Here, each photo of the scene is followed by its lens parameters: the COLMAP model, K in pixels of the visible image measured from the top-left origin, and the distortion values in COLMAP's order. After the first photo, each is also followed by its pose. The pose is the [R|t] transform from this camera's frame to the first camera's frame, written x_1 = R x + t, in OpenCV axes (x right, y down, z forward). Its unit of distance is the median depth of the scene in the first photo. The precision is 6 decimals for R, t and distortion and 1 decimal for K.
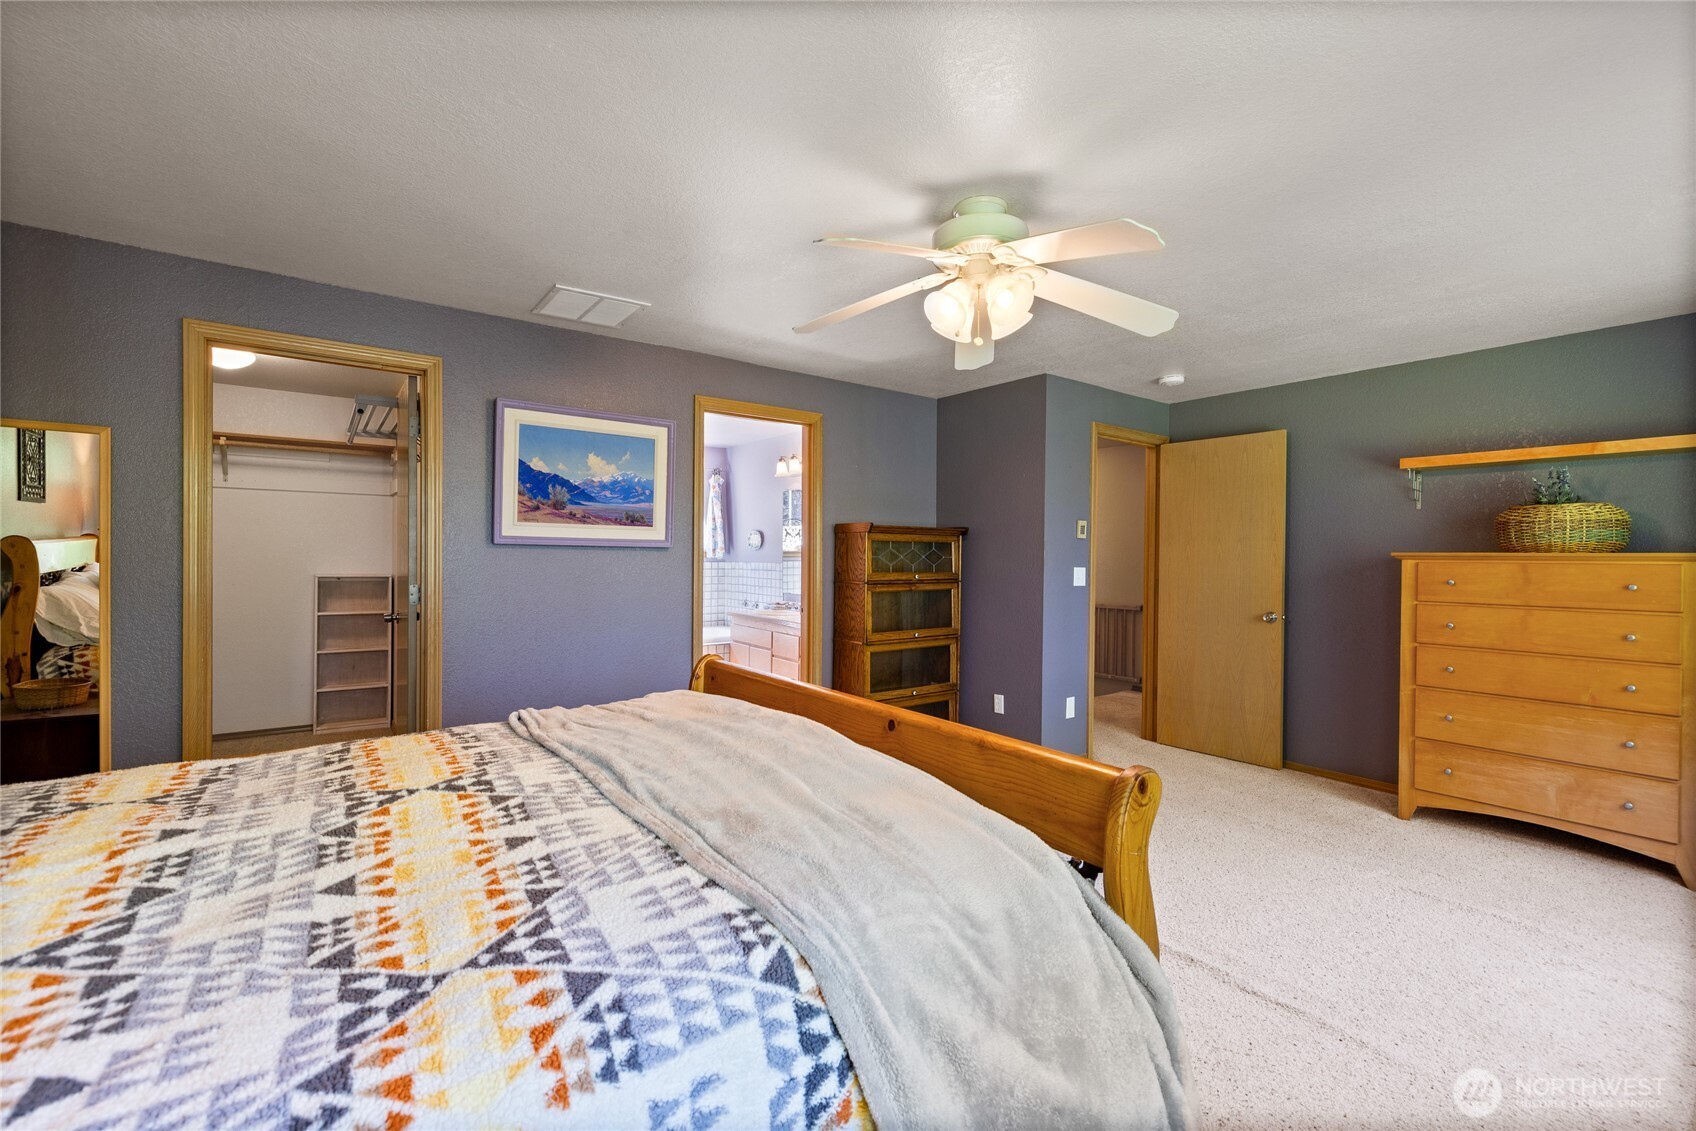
lens RADIAL K [[711.7, 0, 828.0], [0, 711.7, 559.5], [0, 0, 1]] dist [-0.001034, 0.000478]
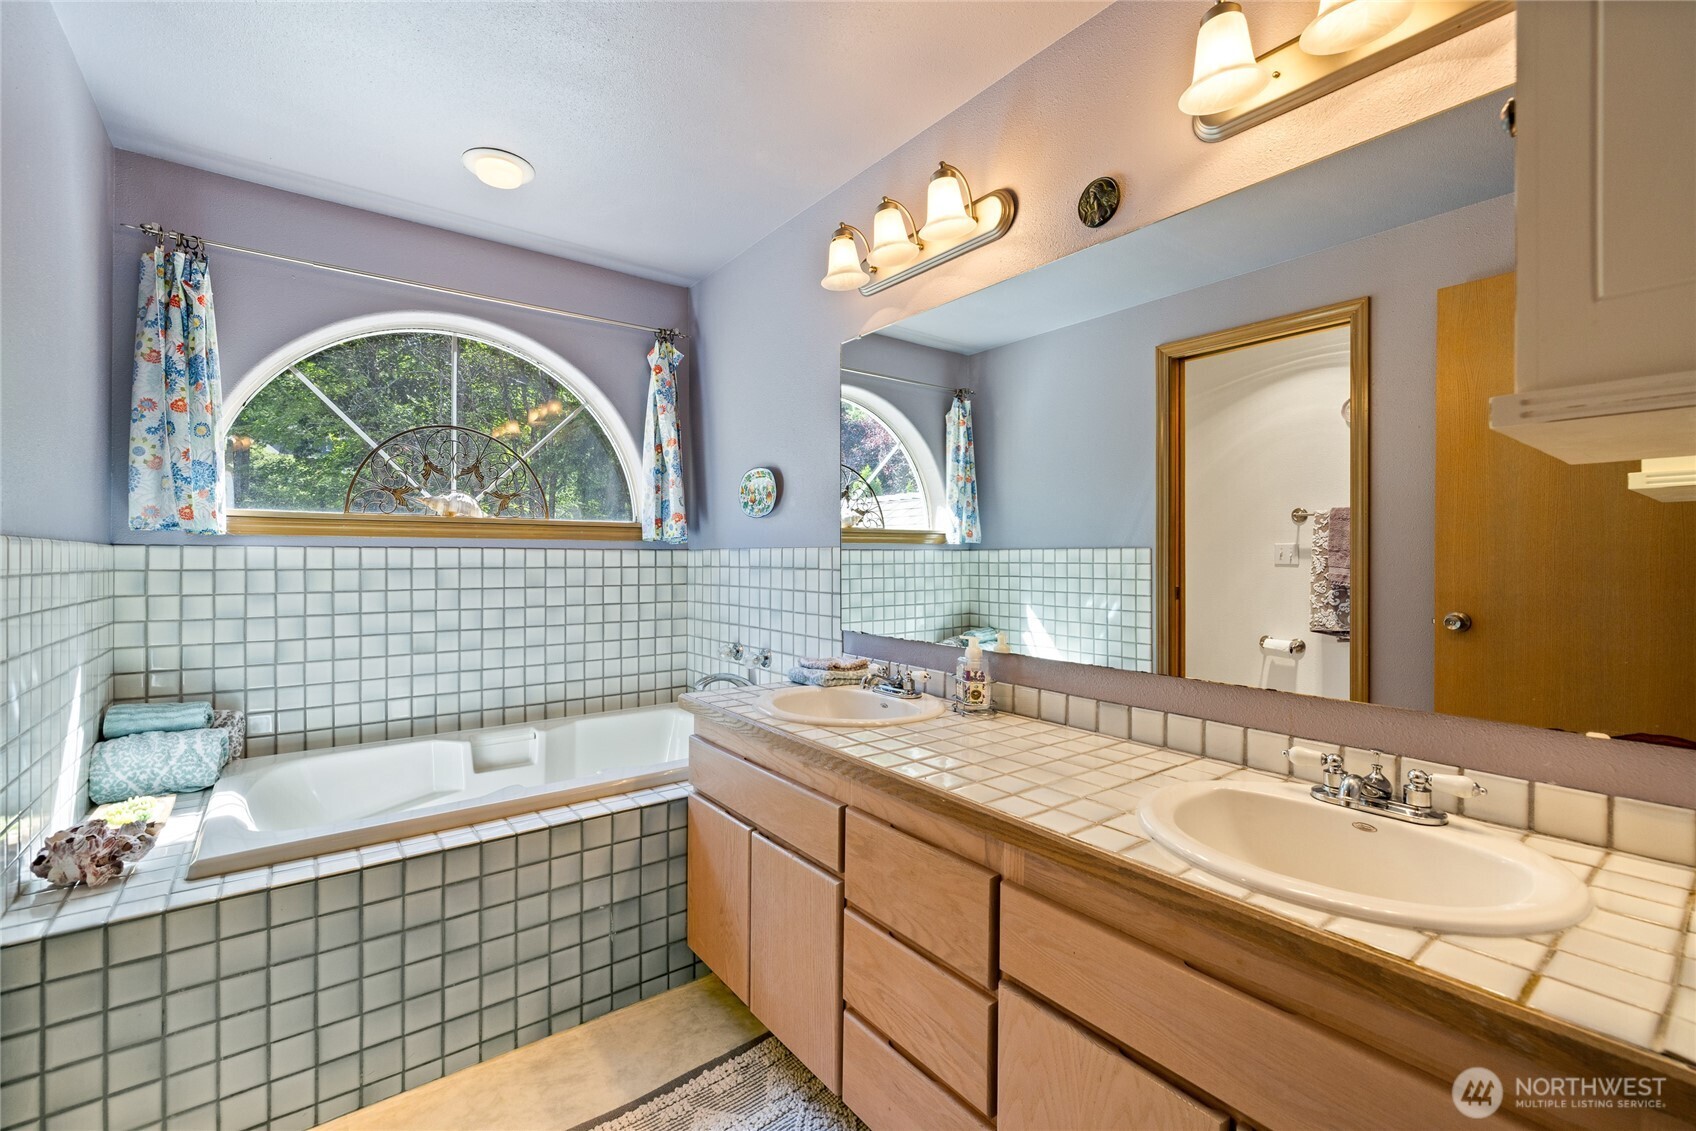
lens RADIAL K [[722.3, 0, 835.3], [0, 722.3, 558.4], [0, 0, 1]] dist [-0.000329, -0.000103]
pose [[0.999724, -0.005720, 0.022777, -0.067894], [0.005854, 0.999966, -0.005792, 0.011627], [-0.022743, 0.005924, 0.999724, 0.580466]]
